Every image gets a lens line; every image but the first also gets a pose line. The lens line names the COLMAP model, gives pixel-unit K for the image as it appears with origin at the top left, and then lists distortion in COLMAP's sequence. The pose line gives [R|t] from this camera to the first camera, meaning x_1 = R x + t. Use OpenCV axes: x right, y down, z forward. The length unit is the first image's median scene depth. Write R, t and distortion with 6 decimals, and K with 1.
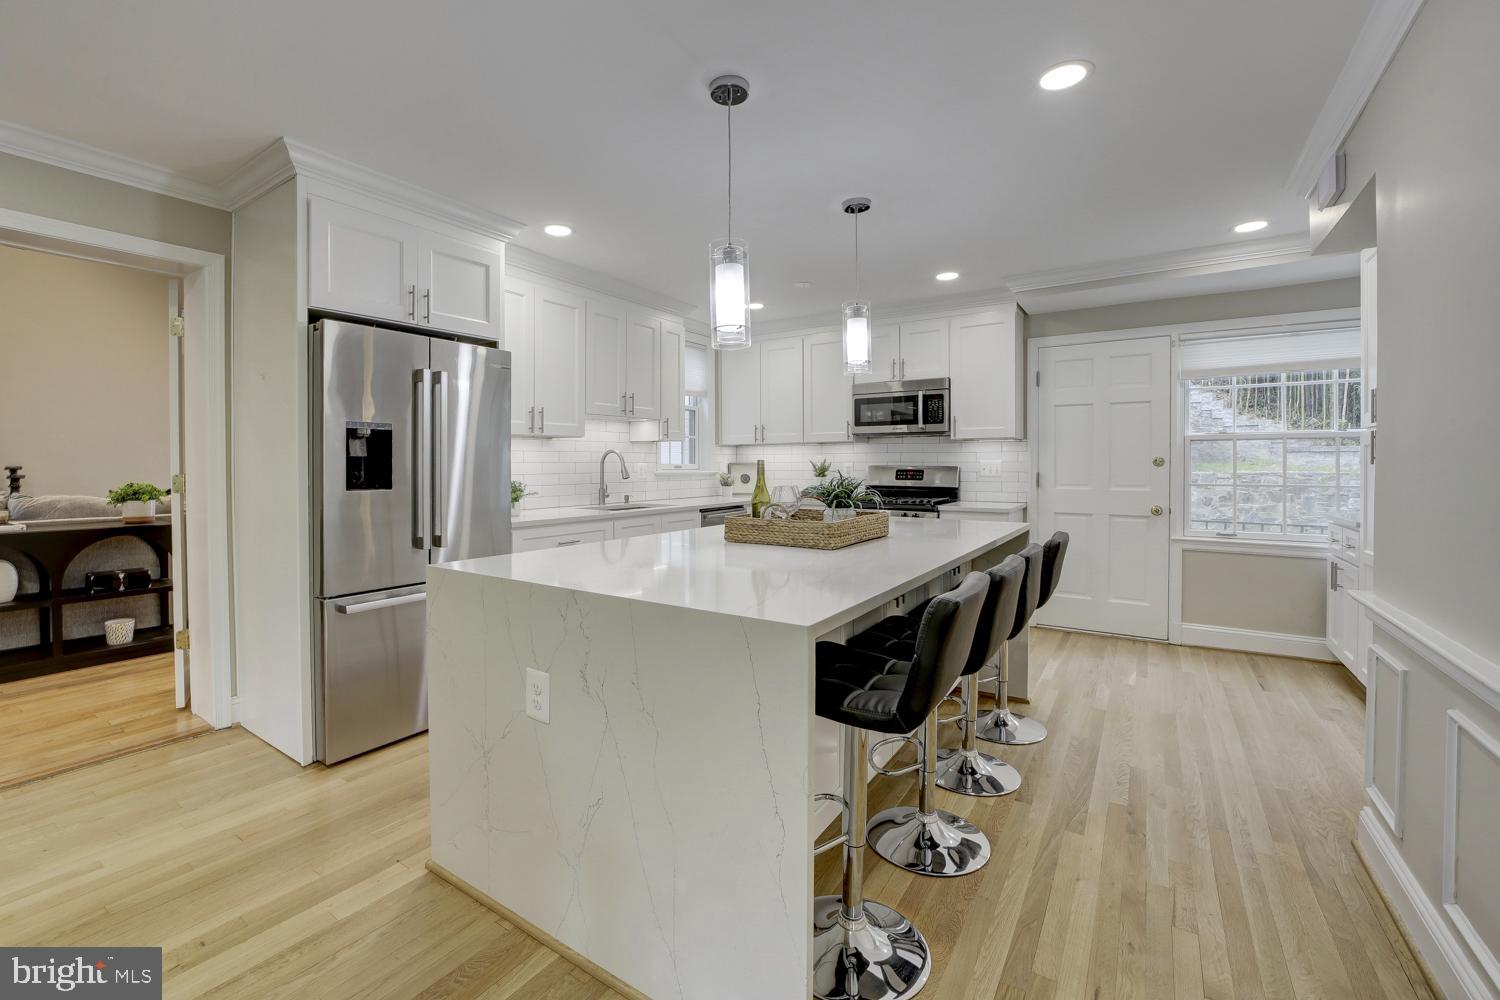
lens RADIAL K [[650.9, 0, 717.0], [0, 650.9, 474.3], [0, 0, 1]] dist [-0.001552, -0.000093]
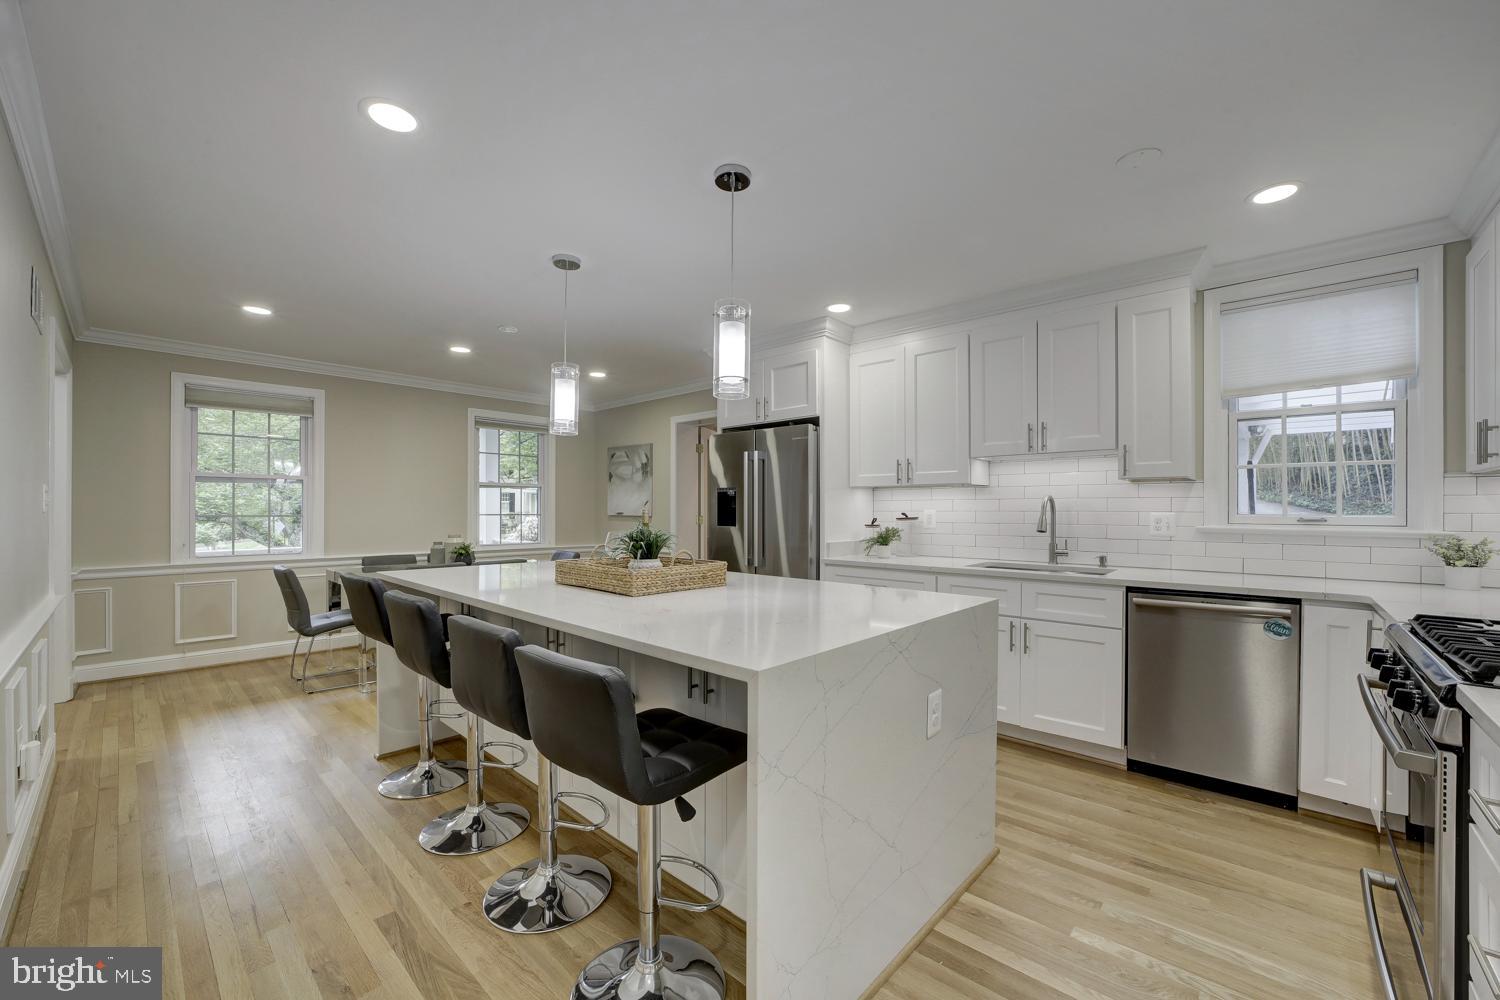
lens RADIAL K [[580.3, 0, 759.4], [0, 580.3, 505.9], [0, 0, 1]] dist [-0.036121, 0.009789]
pose [[-0.139105, -0.005200, -0.990264, 0.904591], [-0.020029, 0.999796, -0.002437, -0.024294], [0.990075, 0.019495, -0.139181, 1.158196]]
